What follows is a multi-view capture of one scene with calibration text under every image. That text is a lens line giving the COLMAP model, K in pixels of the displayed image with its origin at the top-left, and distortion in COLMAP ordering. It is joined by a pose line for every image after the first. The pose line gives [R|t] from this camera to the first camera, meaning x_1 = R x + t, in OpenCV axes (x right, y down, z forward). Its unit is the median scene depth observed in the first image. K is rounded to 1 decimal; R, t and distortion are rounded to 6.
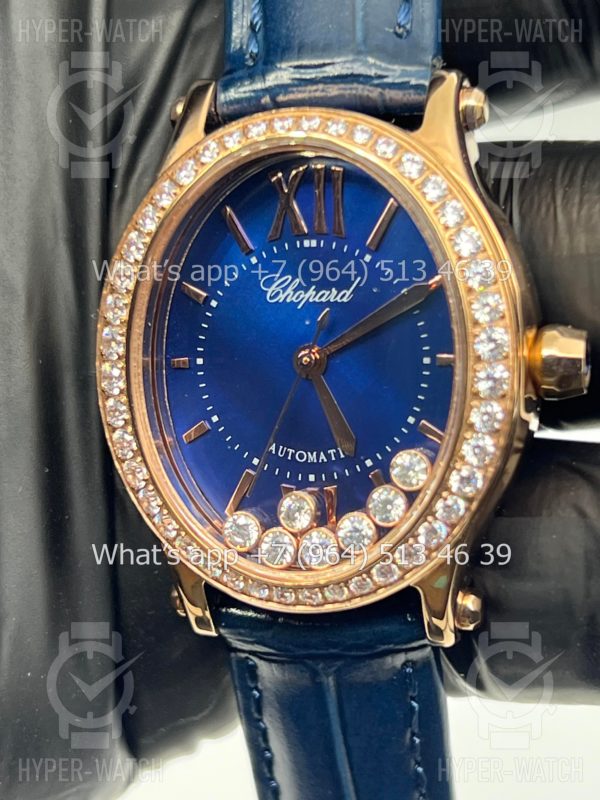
lens RADIAL K [[1828.9, 0, 300.0], [0, 1828.9, 400.0], [0, 0, 1]] dist [0.219824, 0.023105]
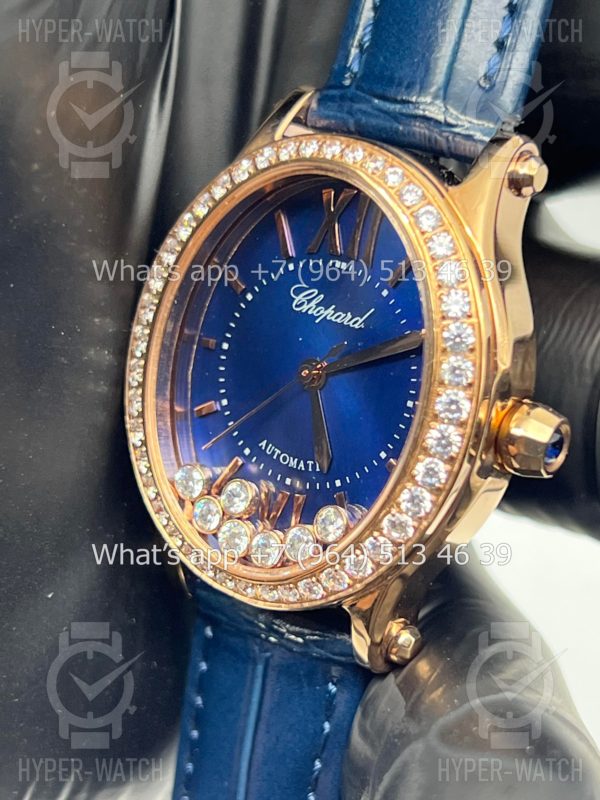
lens RADIAL K [[1828.9, 0, 300.0], [0, 1828.9, 400.0], [0, 0, 1]] dist [0.219824, 0.023105]
pose [[0.925033, 0.267148, -0.270085, 0.286868], [-0.252661, 0.963569, 0.087734, -0.097426], [0.283684, -0.012917, 0.958831, -0.006106]]
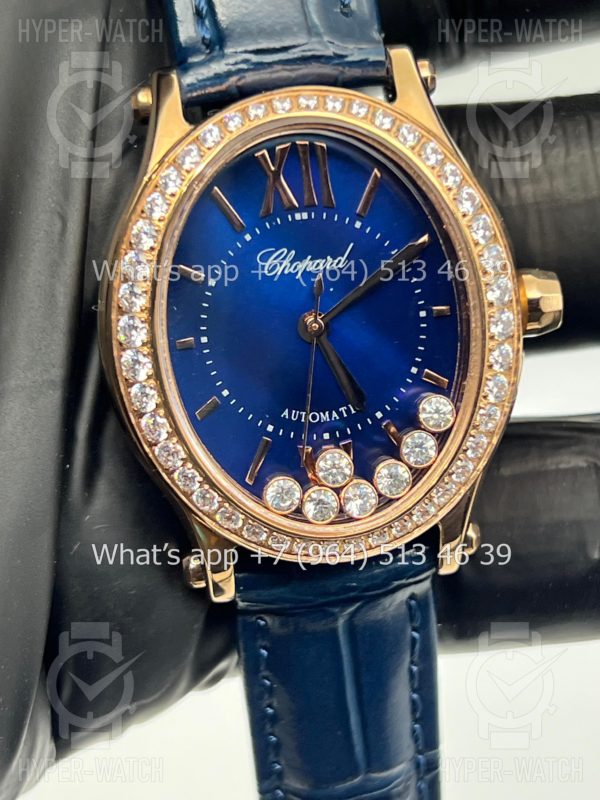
lens RADIAL K [[1828.9, 0, 300.0], [0, 1828.9, 400.0], [0, 0, 1]] dist [0.219824, 0.023105]
pose [[0.929493, -0.125118, 0.346970, -0.376749], [0.120958, 0.992085, 0.033716, -0.016079], [-0.348442, 0.010630, 0.937270, 0.010467]]
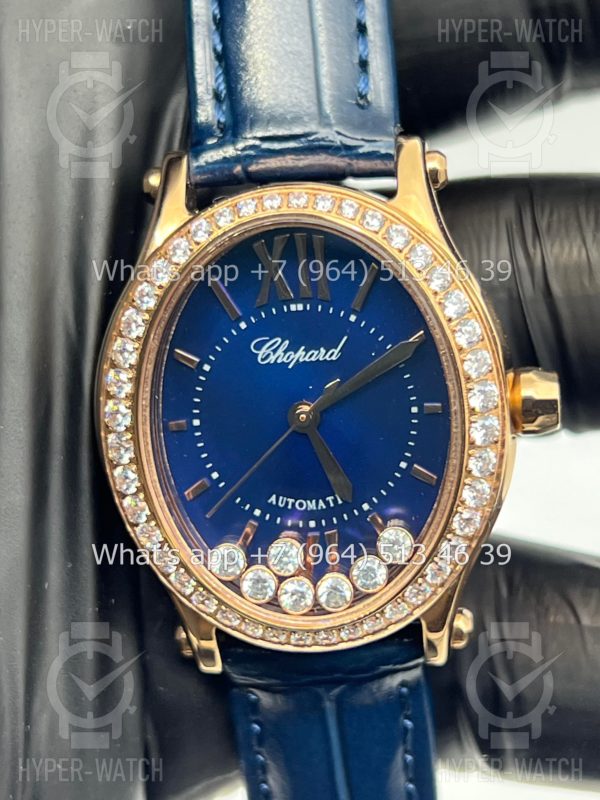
lens RADIAL K [[1828.9, 0, 300.0], [0, 1828.9, 400.0], [0, 0, 1]] dist [0.219824, 0.023105]
pose [[0.982847, -0.082156, 0.165113, -0.173438], [0.070421, 0.994639, 0.075723, -0.112644], [-0.170449, -0.062796, 0.983363, -0.050344]]
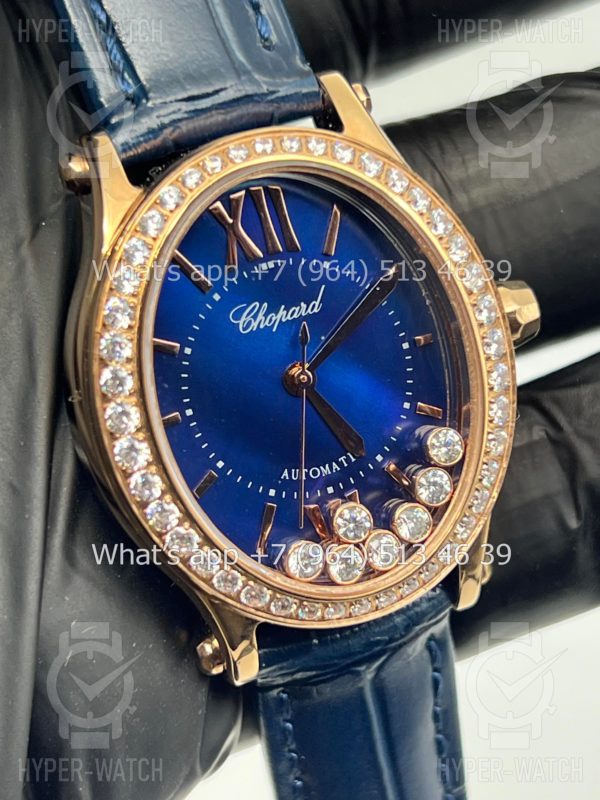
lens RADIAL K [[1828.9, 0, 300.0], [0, 1828.9, 400.0], [0, 0, 1]] dist [0.219824, 0.023105]
pose [[0.821470, -0.278682, 0.497518, -0.497788], [0.280942, 0.957006, 0.072188, -0.082749], [-0.496245, 0.080473, 0.864445, 0.136853]]
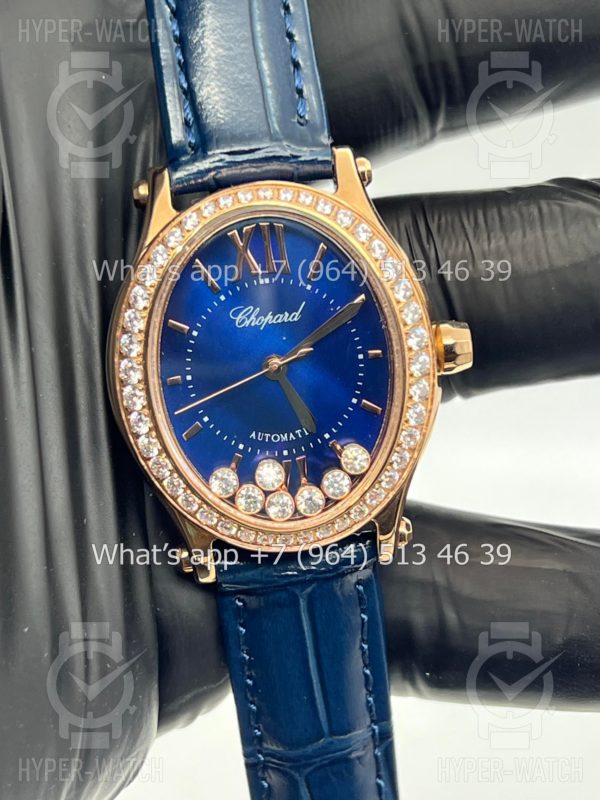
lens RADIAL K [[1828.9, 0, 300.0], [0, 1828.9, 400.0], [0, 0, 1]] dist [0.219824, 0.023105]
pose [[0.946896, -0.122572, 0.297260, -0.384087], [0.126608, 0.991936, 0.005714, -0.002634], [-0.295564, 0.032225, 0.954779, -0.298498]]
